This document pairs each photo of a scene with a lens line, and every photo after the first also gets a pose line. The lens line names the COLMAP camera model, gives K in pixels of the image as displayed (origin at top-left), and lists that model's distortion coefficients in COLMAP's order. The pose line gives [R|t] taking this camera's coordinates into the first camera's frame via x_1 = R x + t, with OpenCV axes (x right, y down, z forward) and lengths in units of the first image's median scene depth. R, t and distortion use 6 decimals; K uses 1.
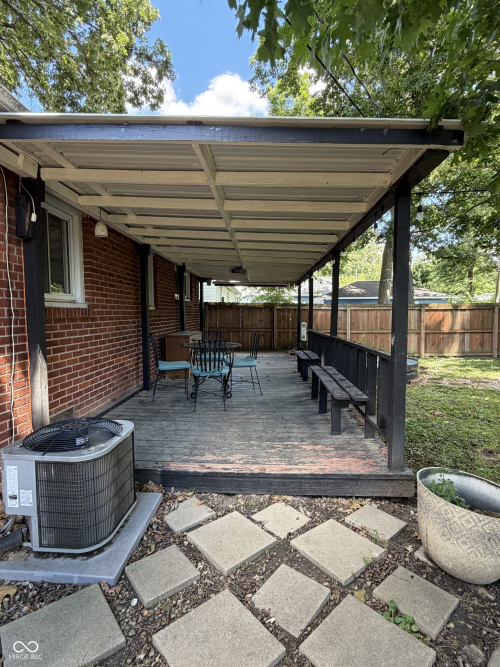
lens RADIAL K [[335.7, 0, 250.0], [0, 335.7, 333.5], [0, 0, 1]] dist [-0.001493, 0.000271]
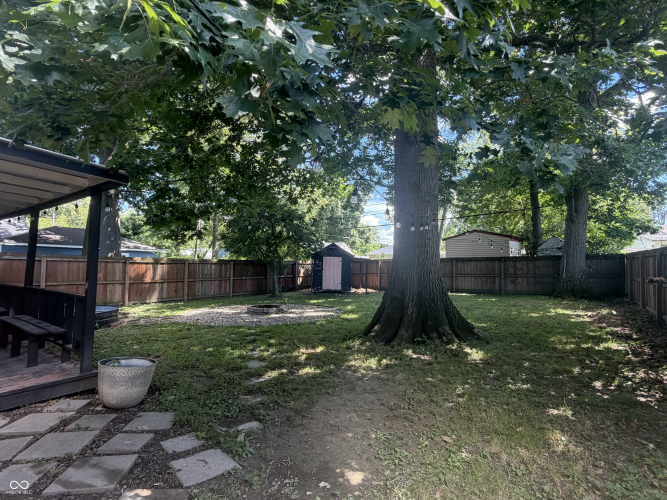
lens RADIAL K [[335.7, 0, 333.5], [0, 335.7, 250.0], [0, 0, 1]] dist [-0.001493, 0.000271]
pose [[0.536032, 0.057258, 0.842254, -0.062845], [0.030829, 0.995704, -0.087310, 0.006786], [-0.843635, 0.072767, 0.531964, -0.181865]]
